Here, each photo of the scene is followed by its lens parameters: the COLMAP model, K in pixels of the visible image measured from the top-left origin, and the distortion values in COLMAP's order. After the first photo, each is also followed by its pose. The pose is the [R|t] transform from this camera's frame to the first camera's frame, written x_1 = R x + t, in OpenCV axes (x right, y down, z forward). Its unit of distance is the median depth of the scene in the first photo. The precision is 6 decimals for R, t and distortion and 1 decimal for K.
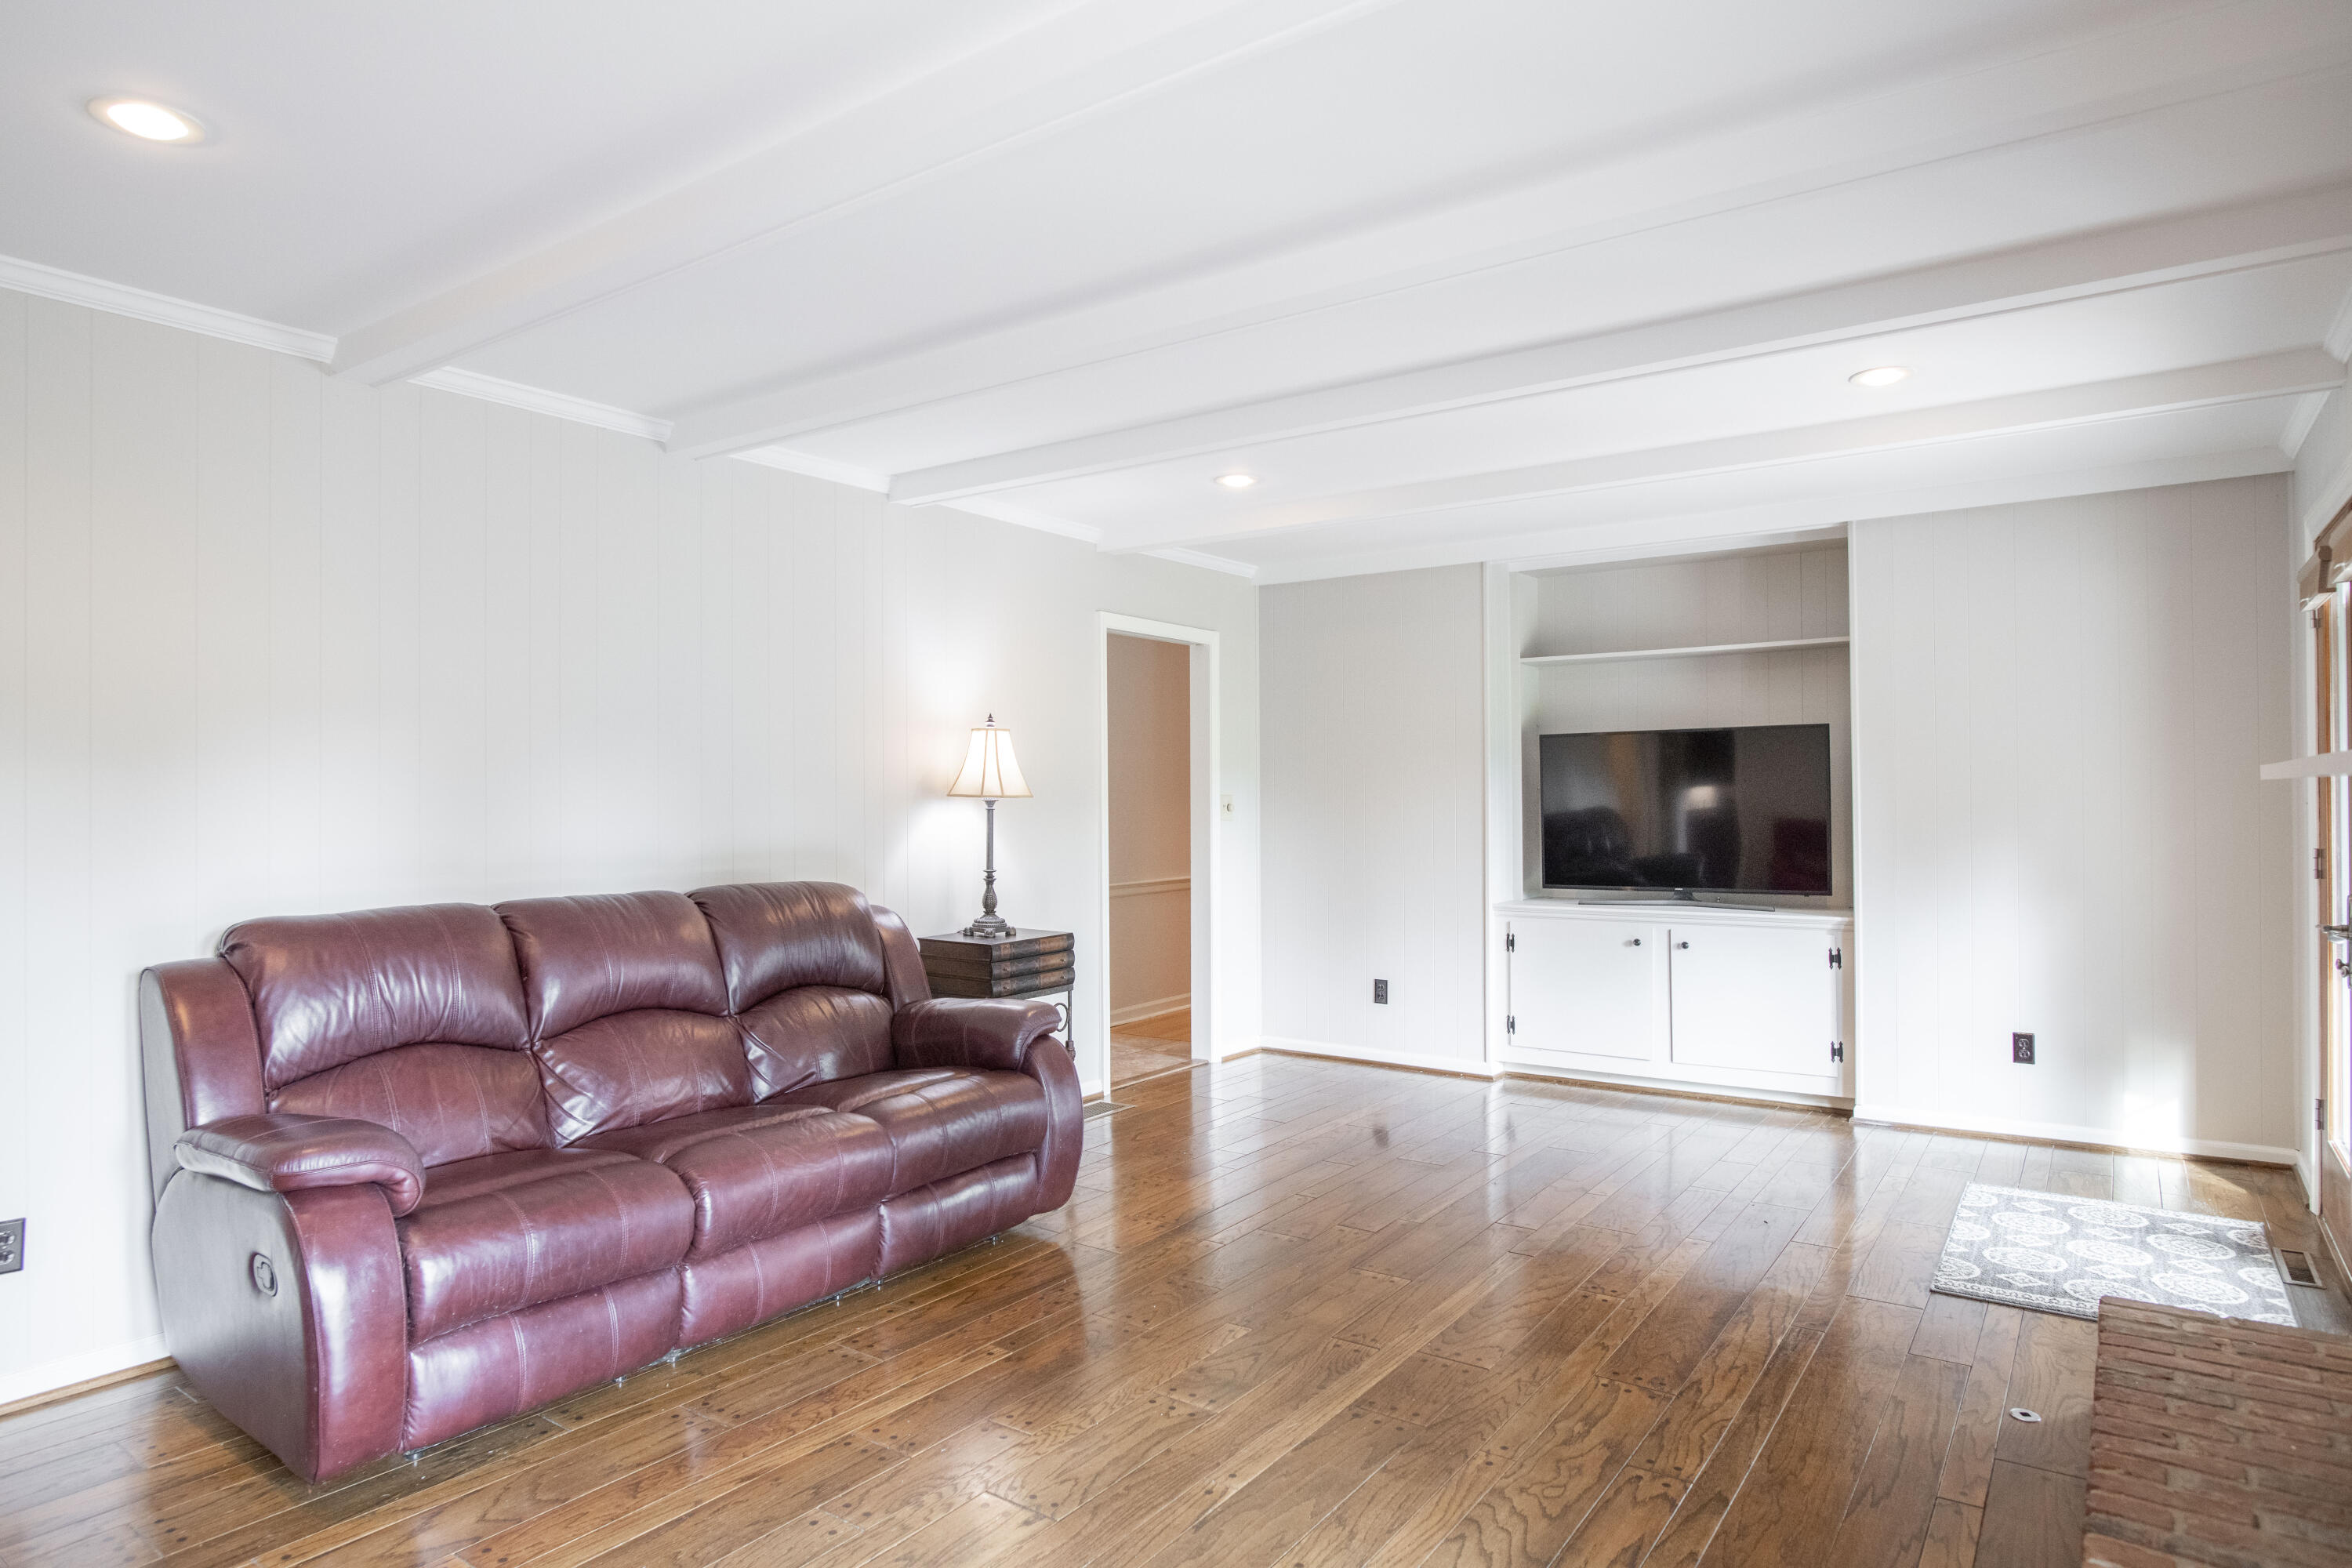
lens RADIAL K [[1360.0, 0, 1158.8], [0, 1360.0, 792.9], [0, 0, 1]] dist [-0.029176, 0.009030]
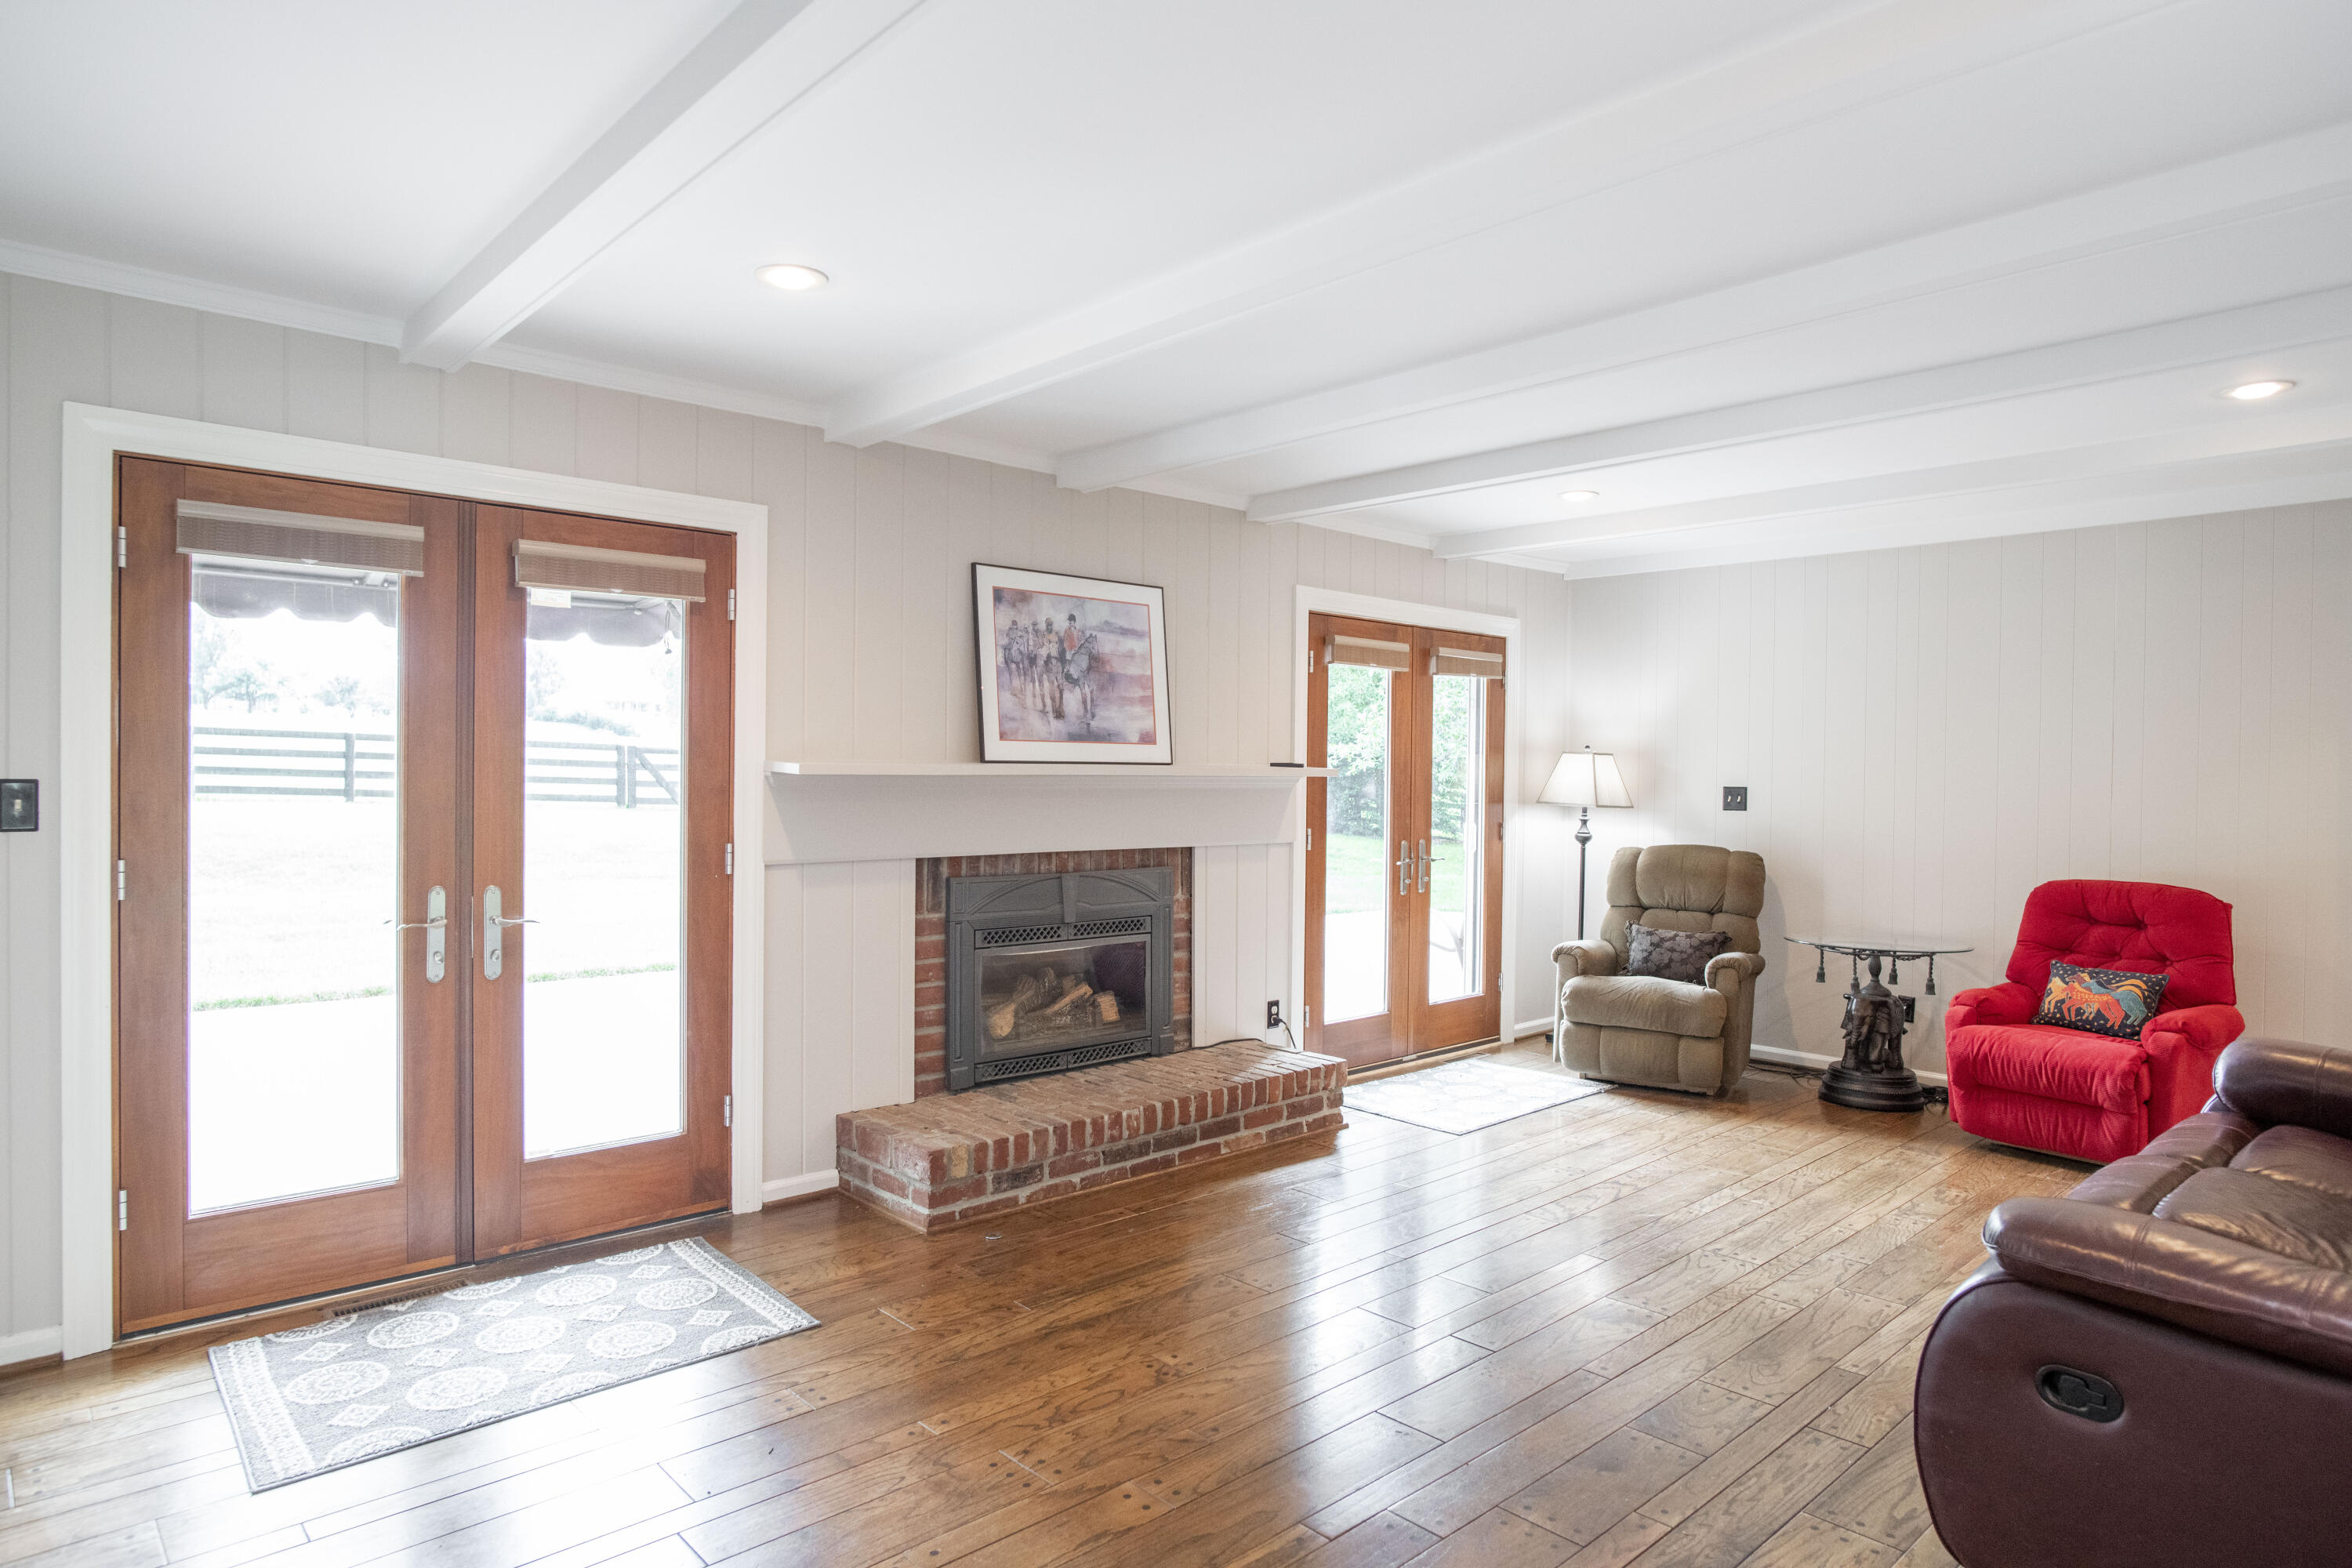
lens RADIAL K [[1360.0, 0, 1200.3], [0, 1360.0, 770.7], [0, 0, 1]] dist [-0.029176, 0.009030]
pose [[-0.982685, -0.007706, 0.185123, 0.095516], [-0.006967, 0.999965, 0.004644, -0.012151], [-0.185152, 0.003274, -0.982704, 1.214464]]
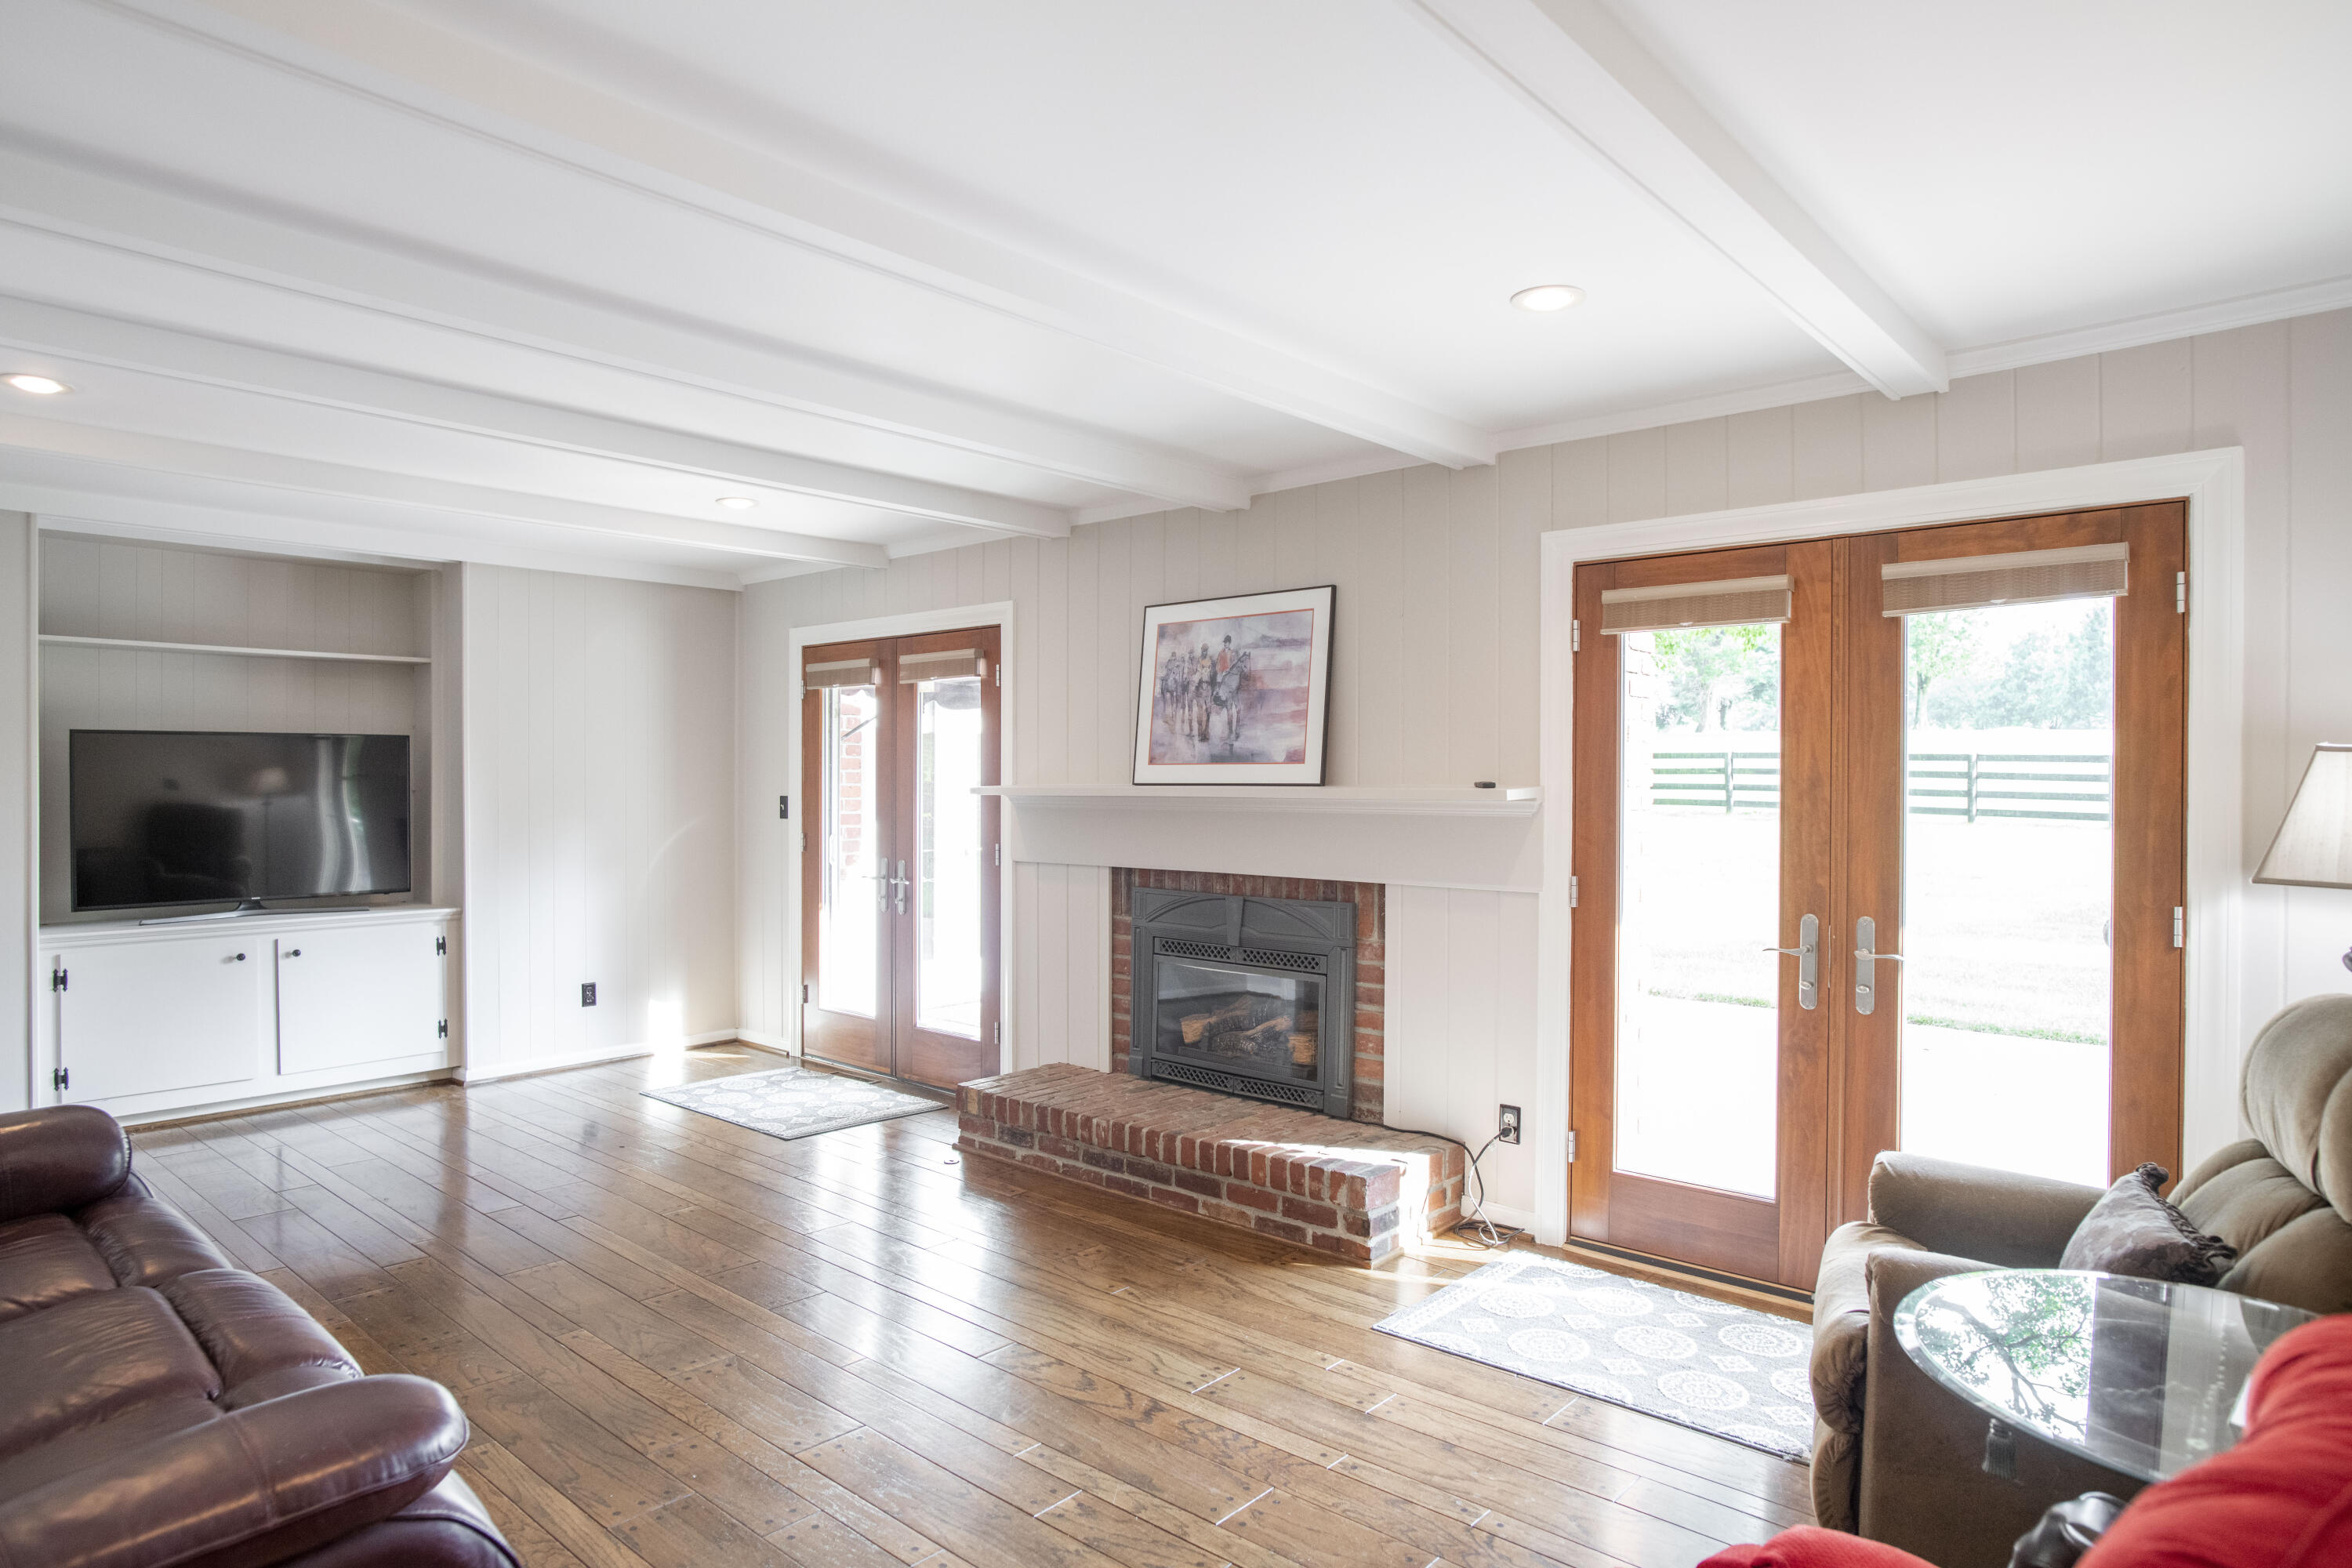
lens RADIAL K [[1360.0, 0, 1183.2], [0, 1360.0, 788.2], [0, 0, 1]] dist [-0.029176, 0.009030]
pose [[0.096716, 0.003539, 0.995306, -0.557228], [-0.003370, 0.999989, -0.003228, -0.007267], [-0.995306, -0.003042, 0.096727, 0.276527]]
